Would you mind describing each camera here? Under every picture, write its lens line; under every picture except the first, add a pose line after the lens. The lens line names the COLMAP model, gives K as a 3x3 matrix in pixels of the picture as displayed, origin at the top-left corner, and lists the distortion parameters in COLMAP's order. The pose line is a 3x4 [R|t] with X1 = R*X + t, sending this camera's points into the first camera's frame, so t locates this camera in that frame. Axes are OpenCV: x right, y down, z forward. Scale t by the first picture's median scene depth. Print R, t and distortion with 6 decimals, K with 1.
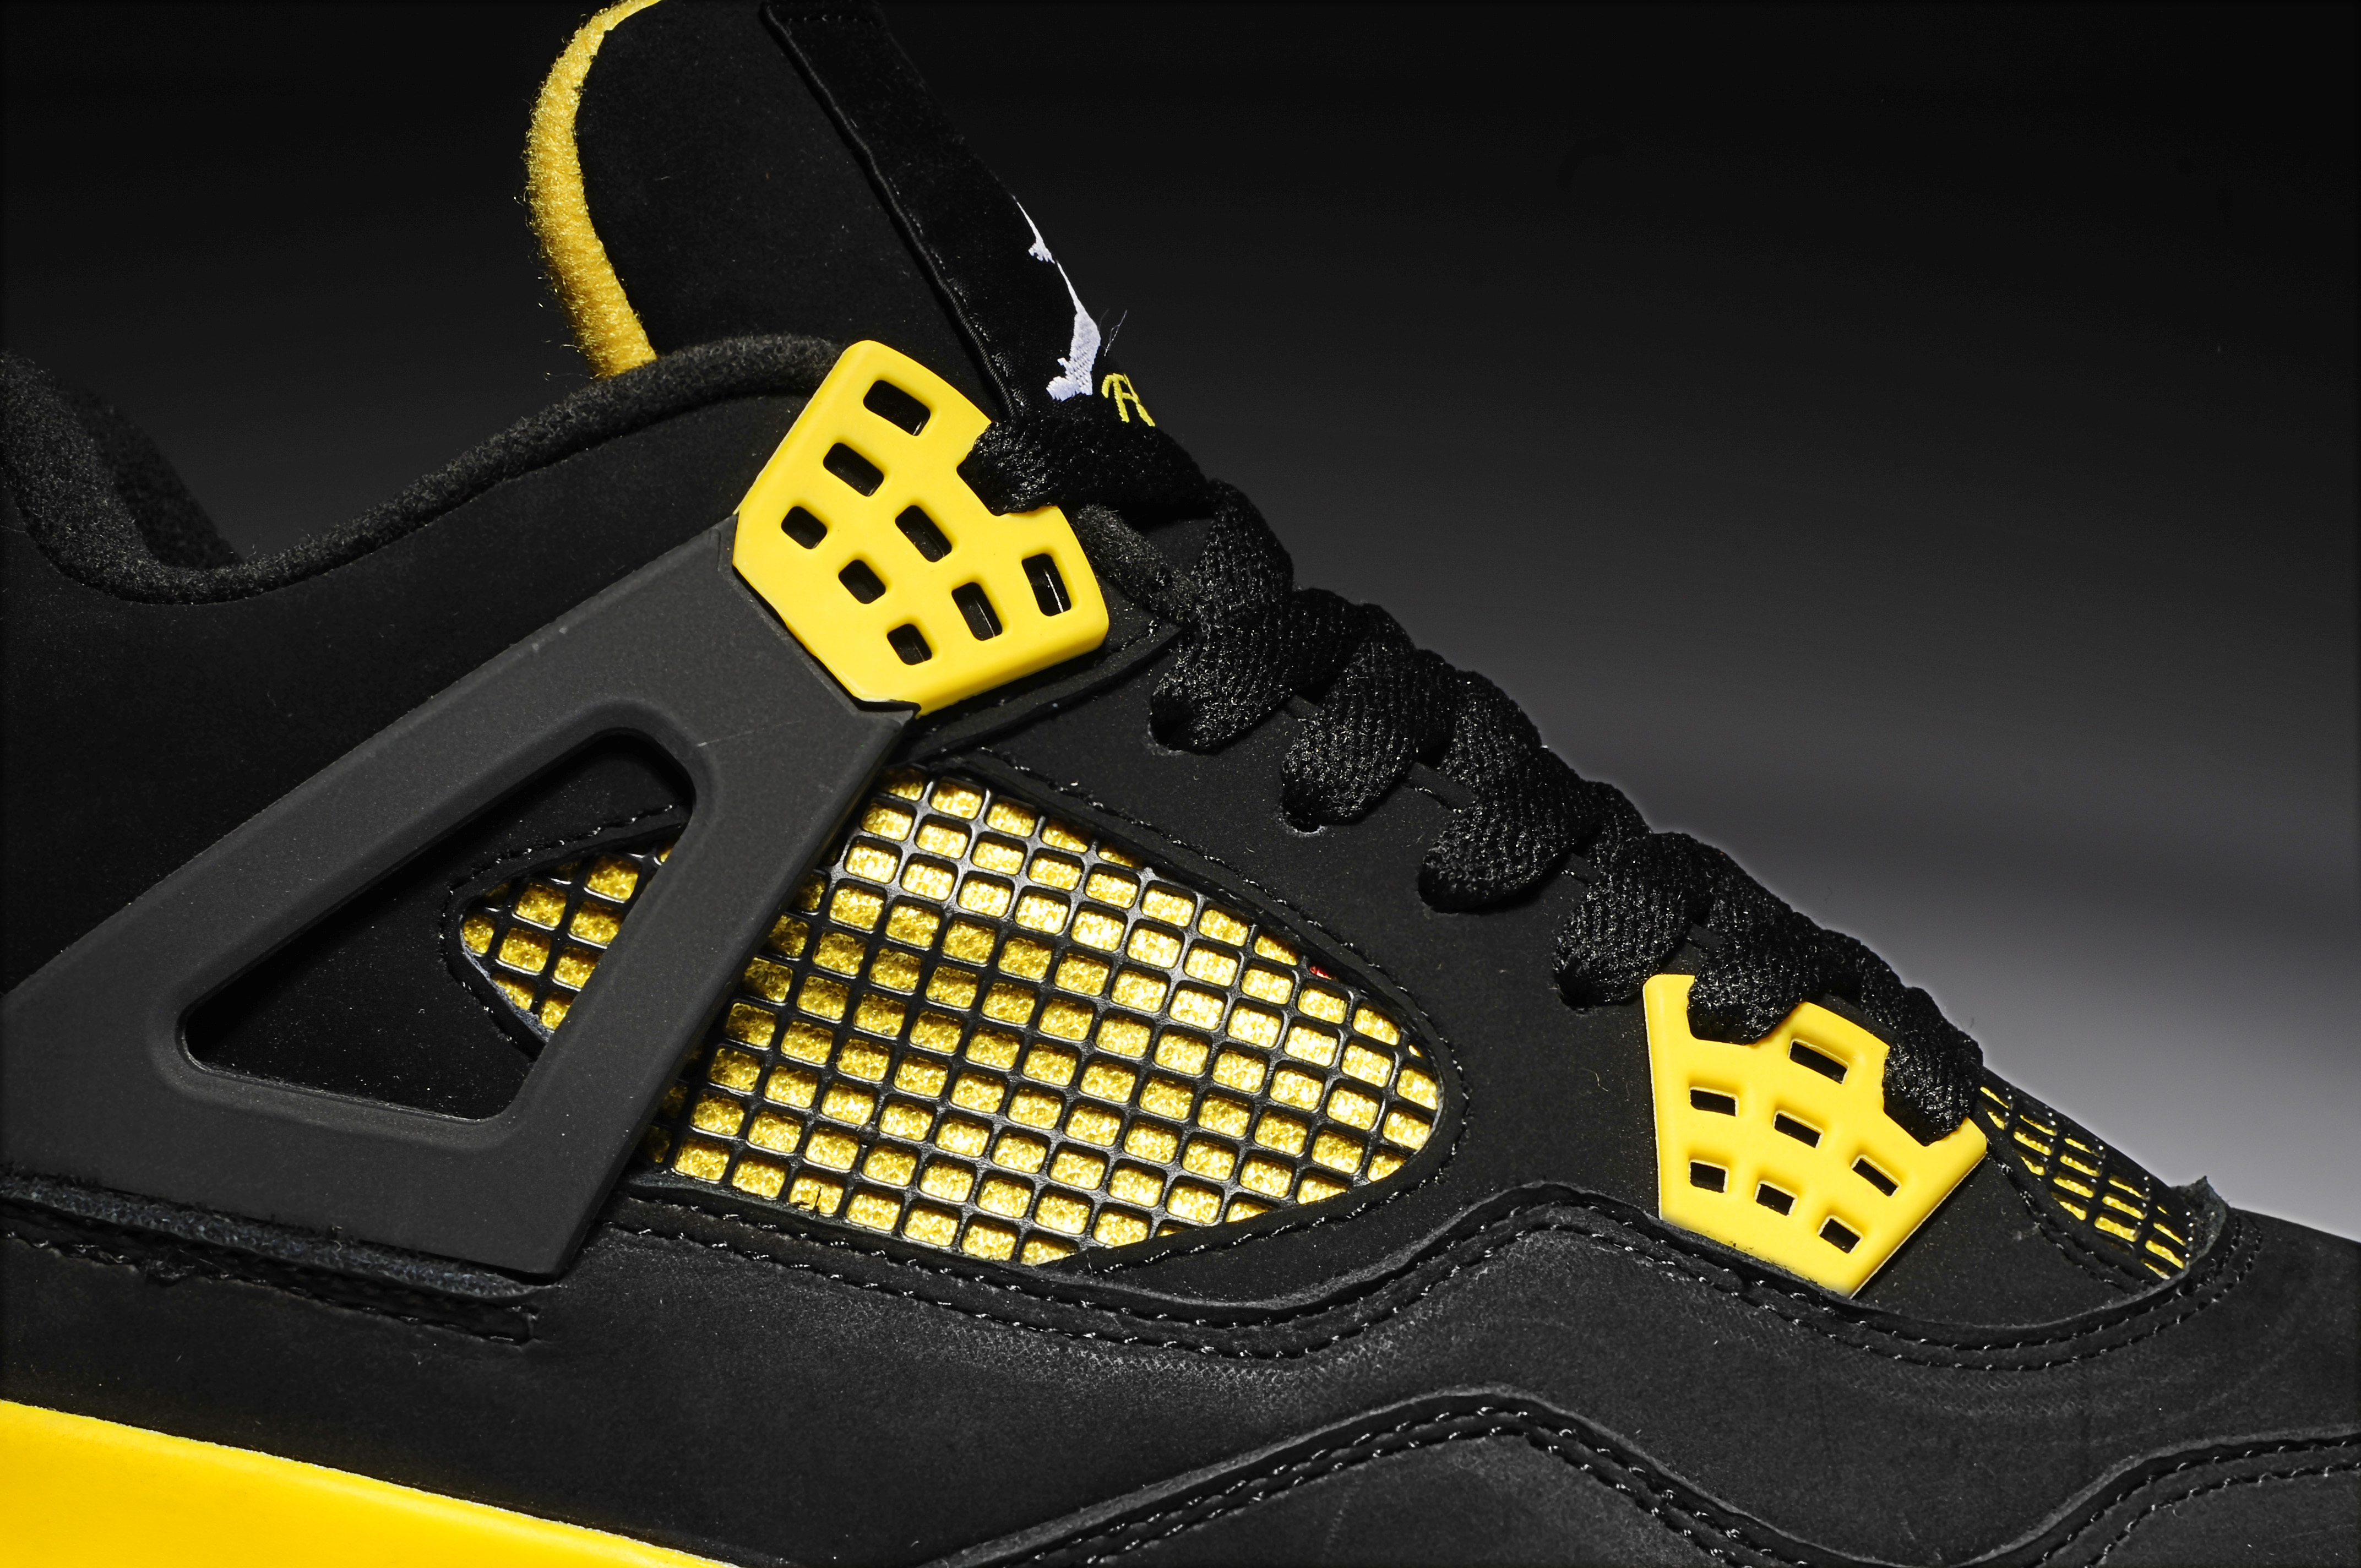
lens RADIAL K [[5127.6, 0, 1181.6], [0, 5127.6, 786.5], [0, 0, 1]] dist [-0.105318, 0.000000]
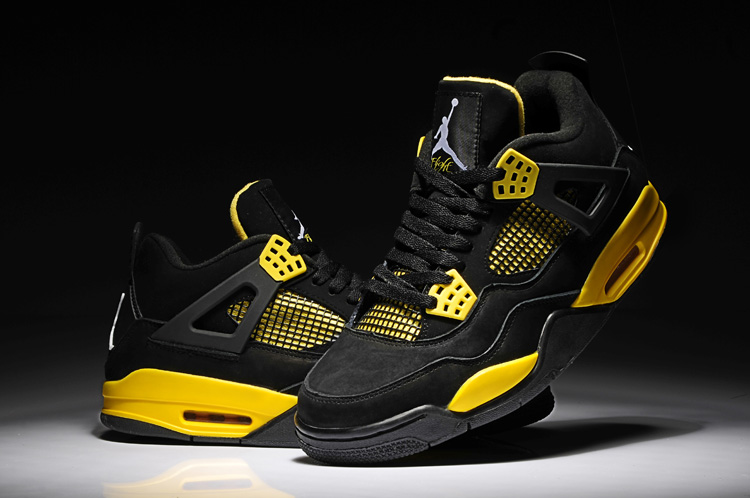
lens RADIAL K [[1628.9, 0, 375.0], [0, 1628.9, 247.3], [0, 0, 1]] dist [-0.105318, 0.000000]
pose [[0.999128, -0.027237, 0.031631, 0.012874], [0.027444, 0.999605, -0.006117, -0.049208], [-0.031452, 0.006980, 0.999481, -1.548656]]
